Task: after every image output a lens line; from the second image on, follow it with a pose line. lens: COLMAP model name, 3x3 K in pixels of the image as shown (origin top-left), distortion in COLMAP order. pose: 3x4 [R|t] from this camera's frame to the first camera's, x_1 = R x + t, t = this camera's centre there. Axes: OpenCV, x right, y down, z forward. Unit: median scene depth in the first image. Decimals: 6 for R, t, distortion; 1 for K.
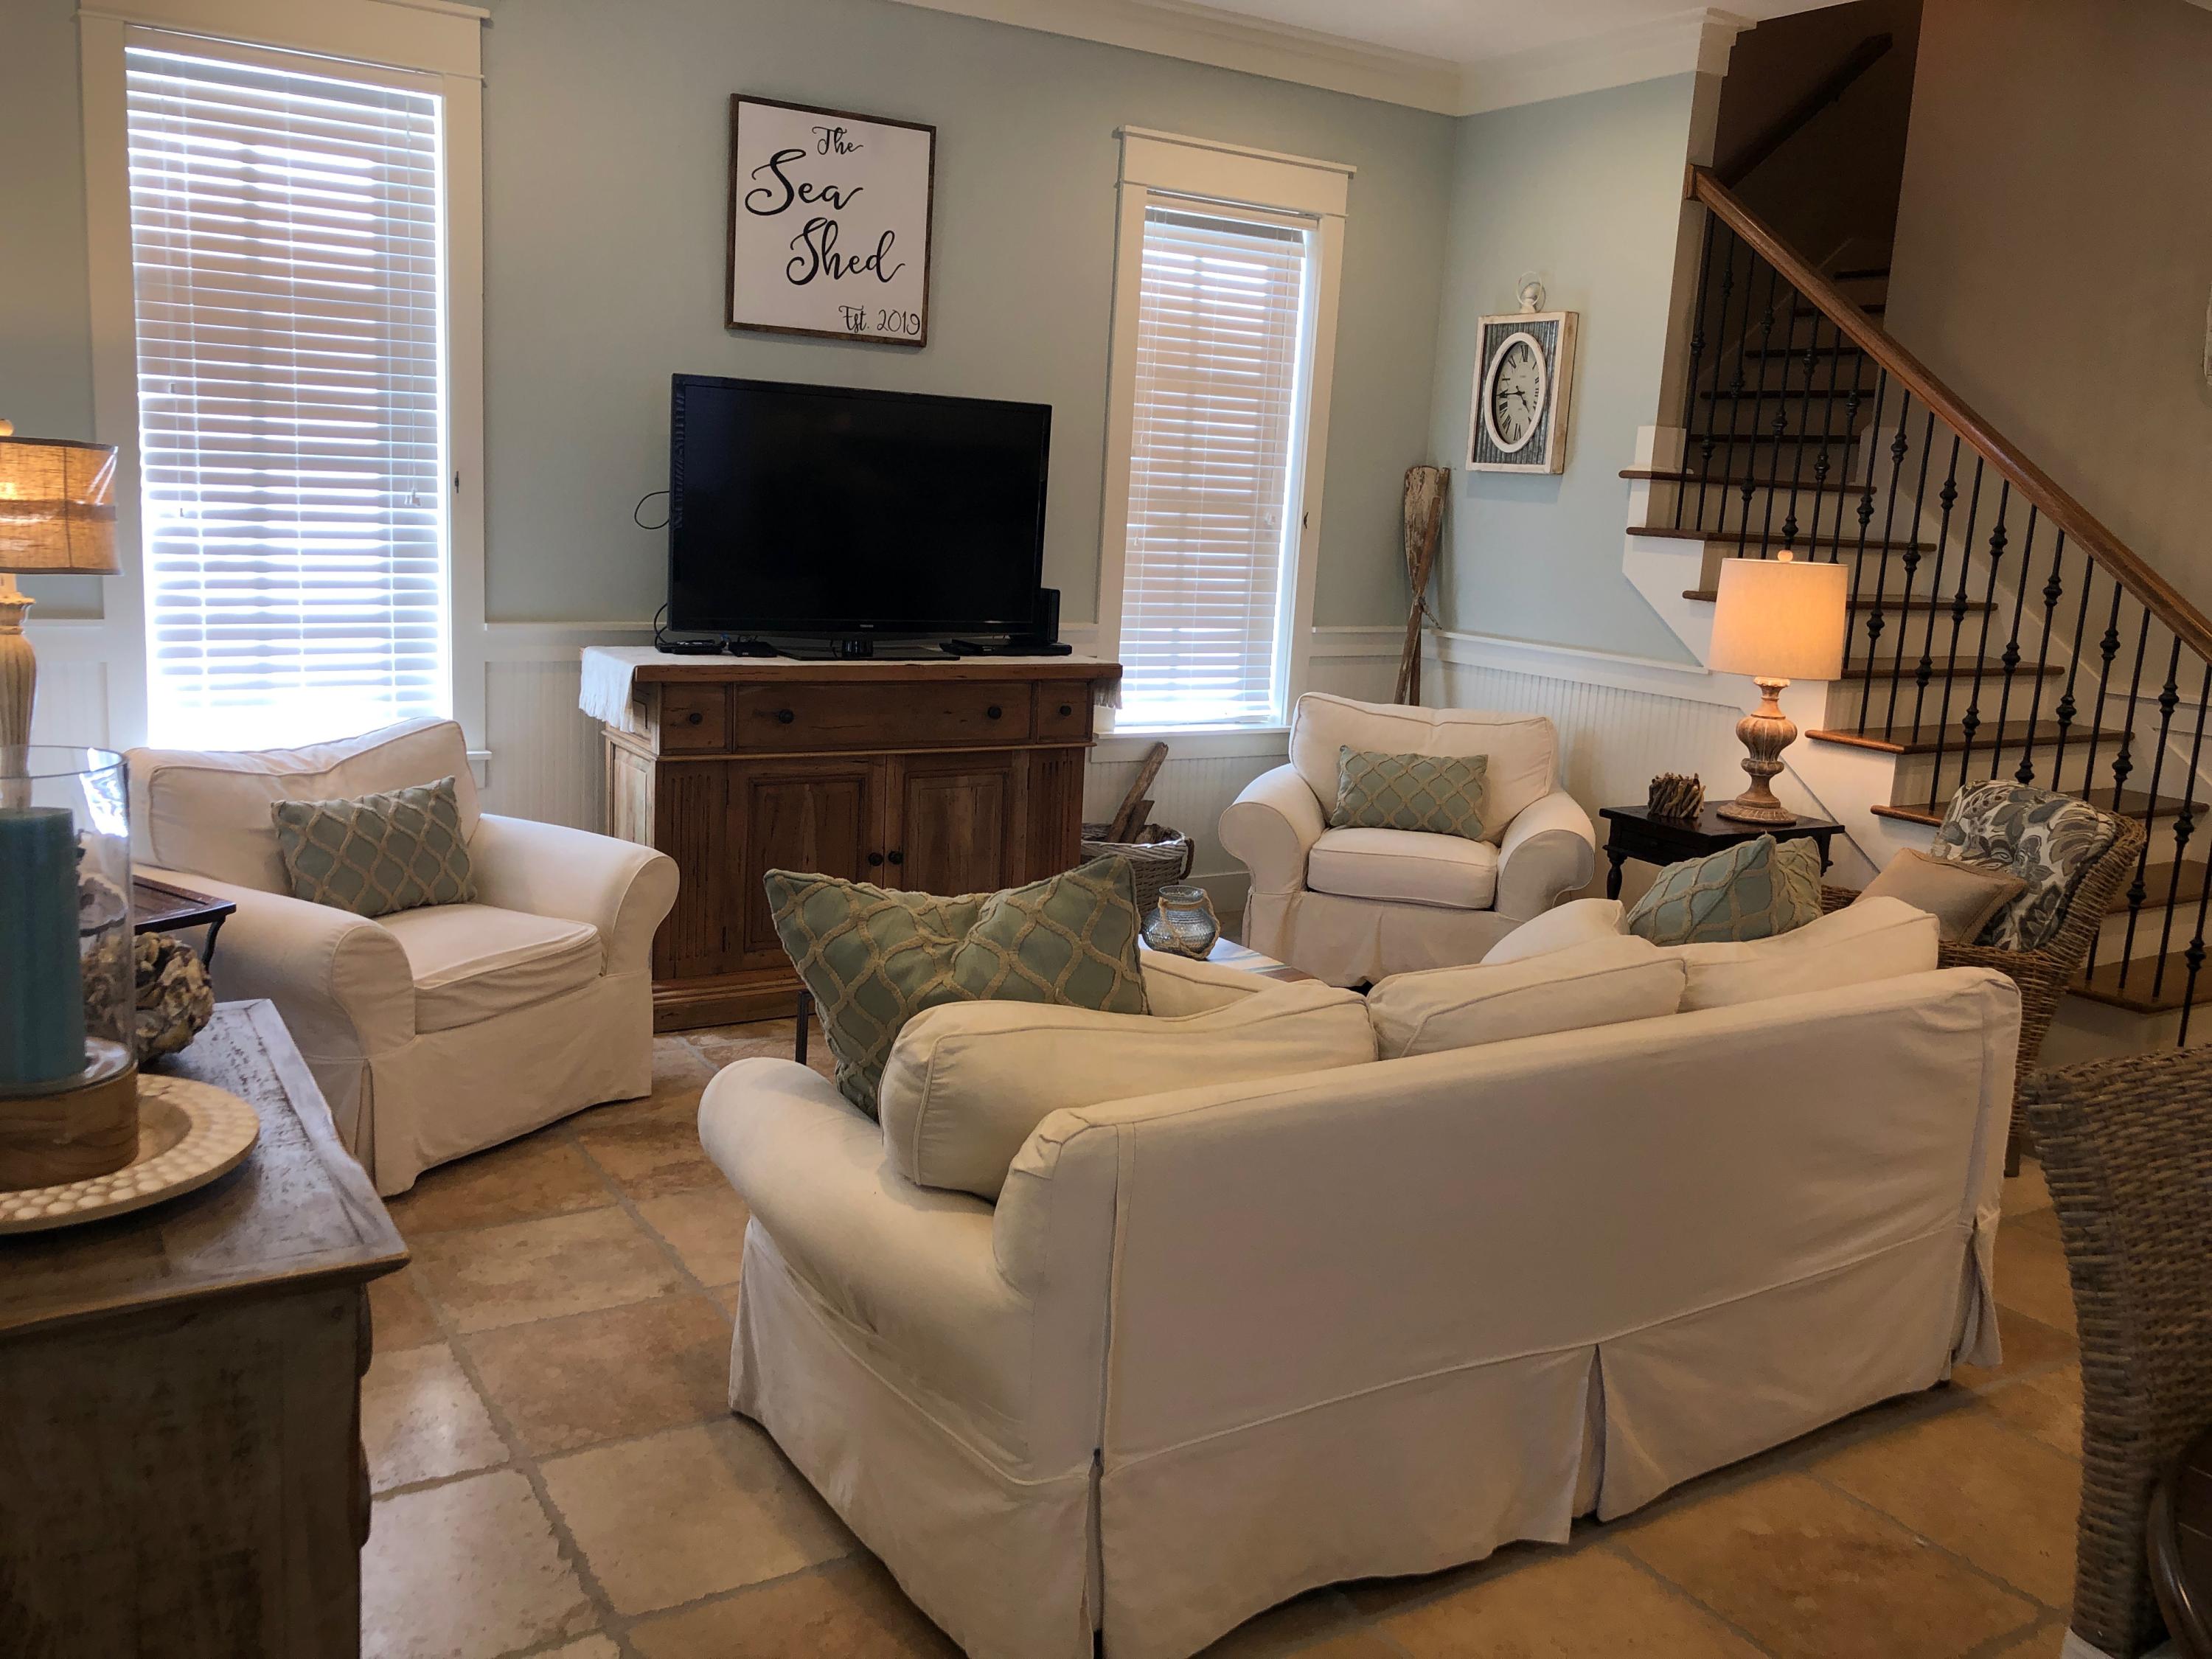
lens RADIAL K [[1845.2, 0, 1112.3], [0, 1845.2, 822.9], [0, 0, 1]] dist [0.071551, -0.024497]
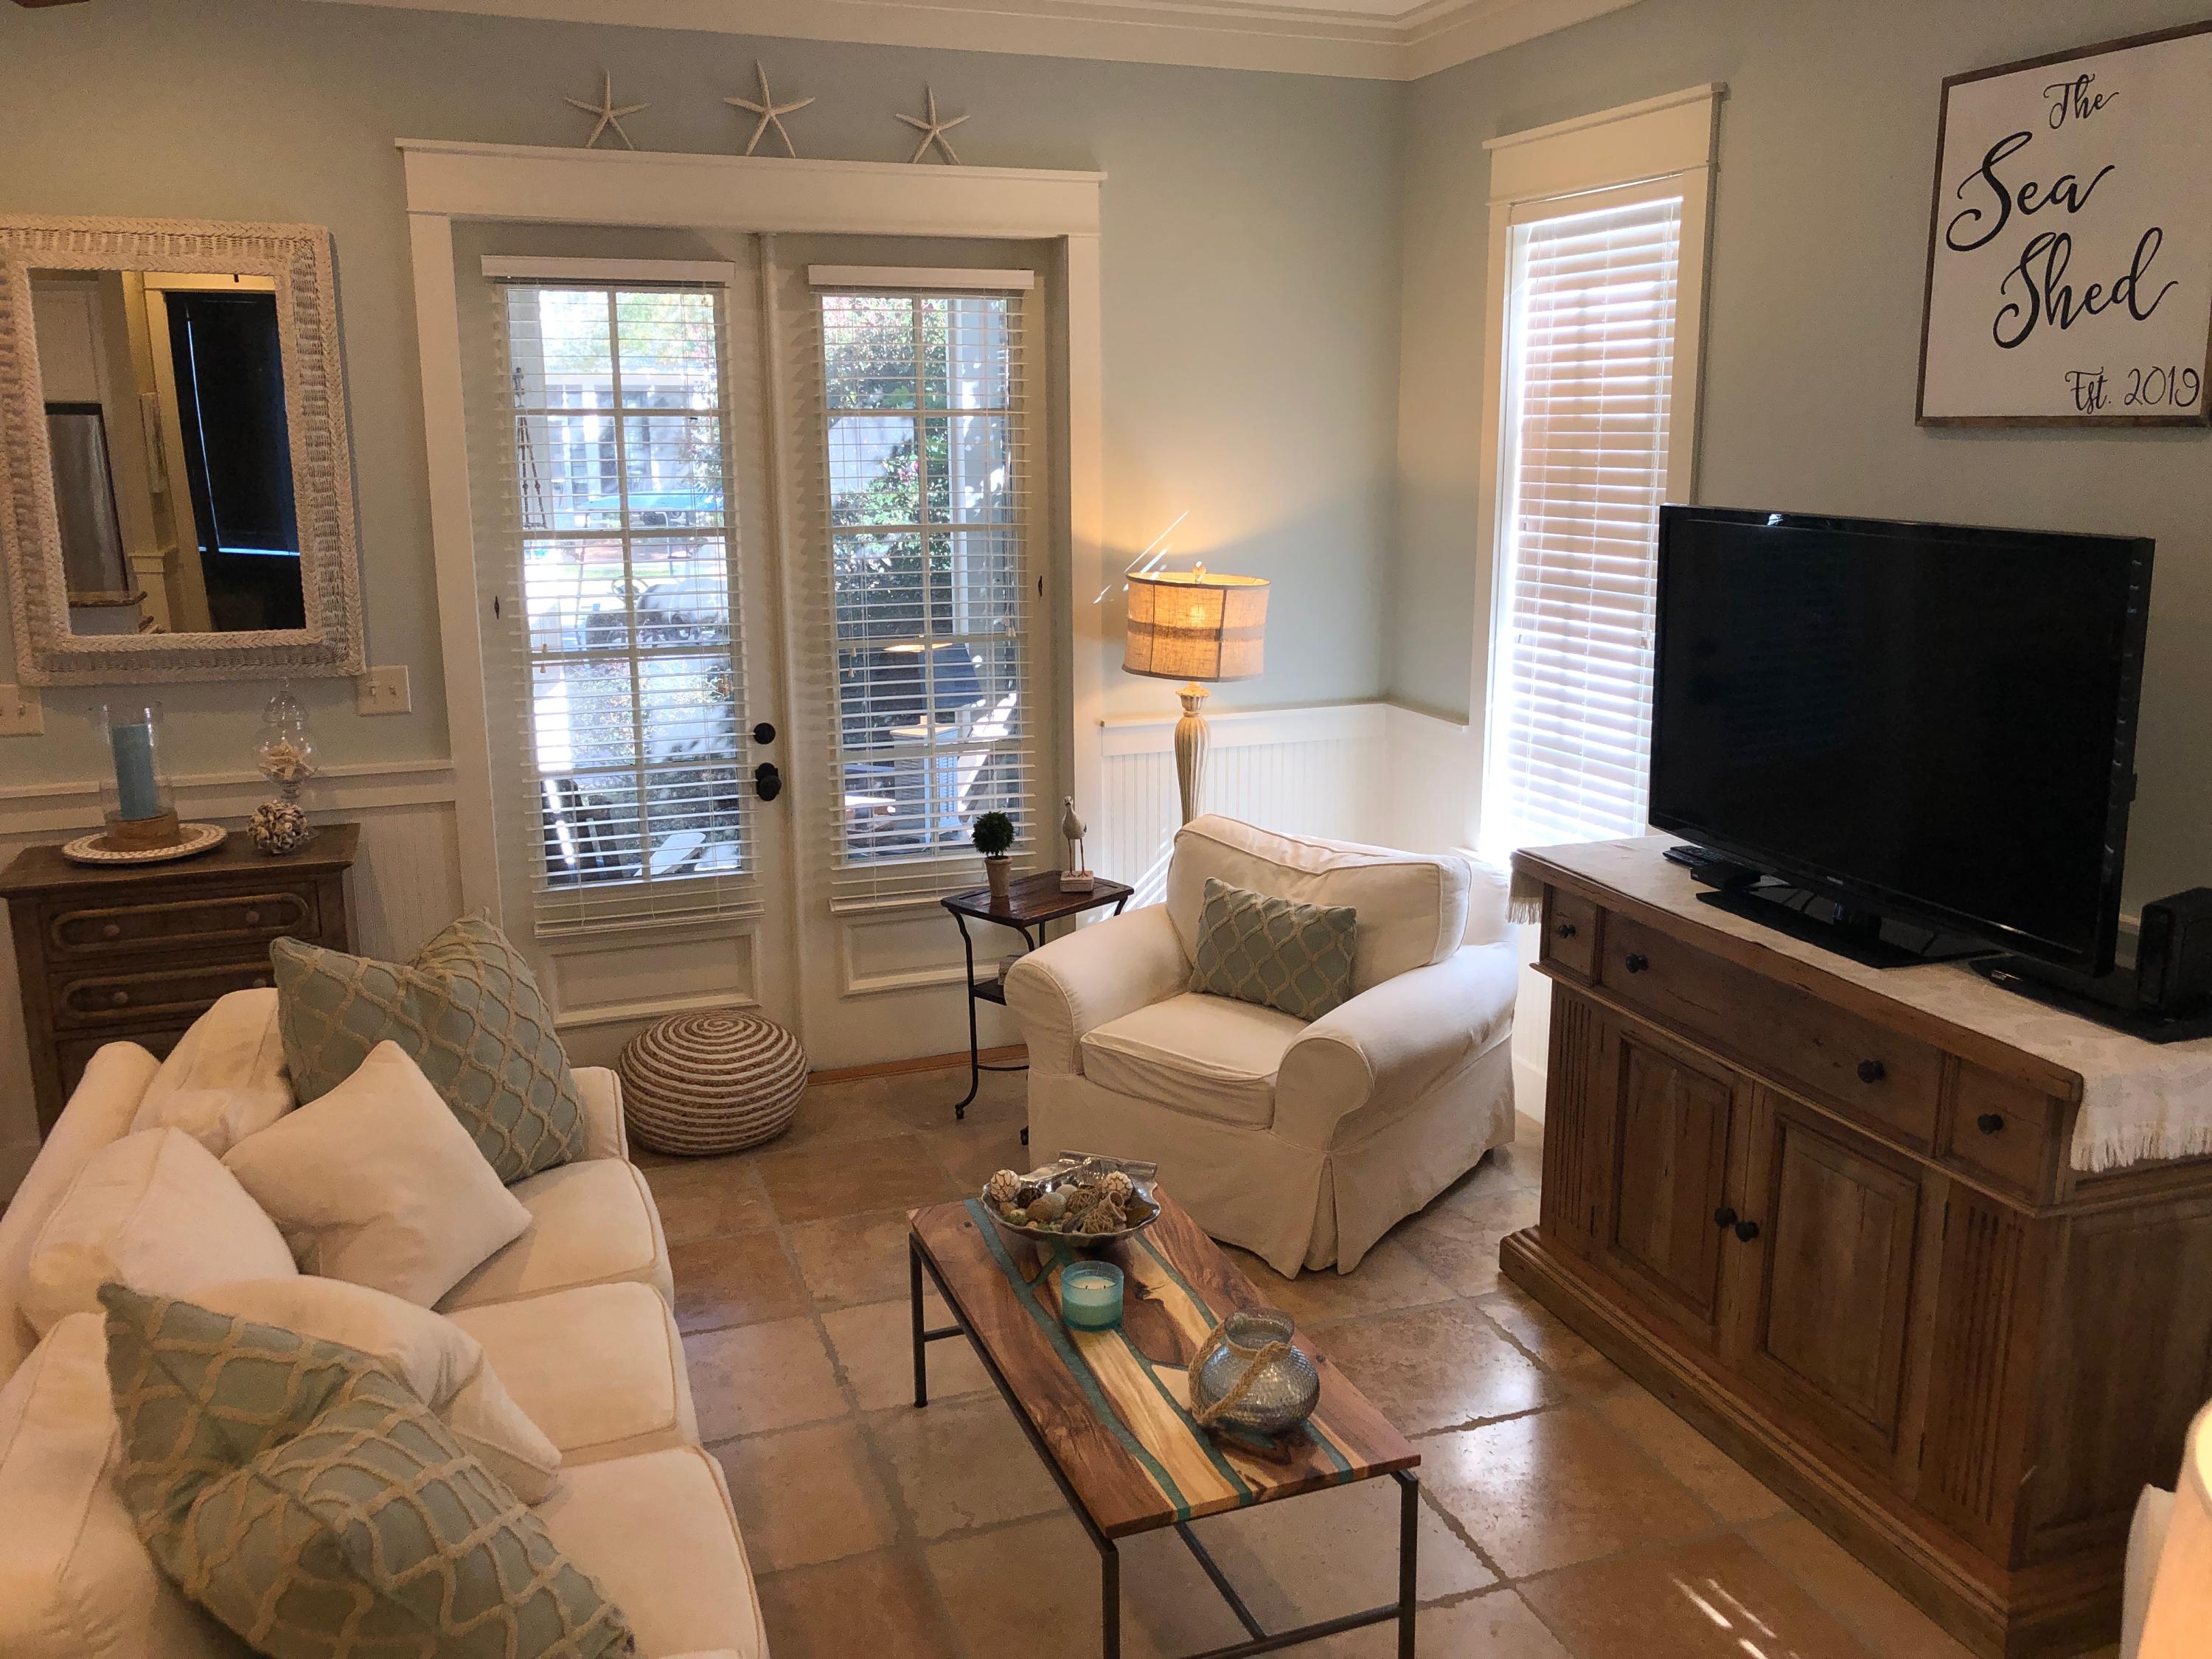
lens RADIAL K [[1845.2, 0, 1112.3], [0, 1845.2, 822.9], [0, 0, 1]] dist [0.071551, -0.024497]
pose [[-0.203784, 0.159147, -0.965994, 0.539079], [-0.202994, 0.958387, 0.200717, -0.205317], [0.957740, 0.236994, -0.162998, 0.867231]]
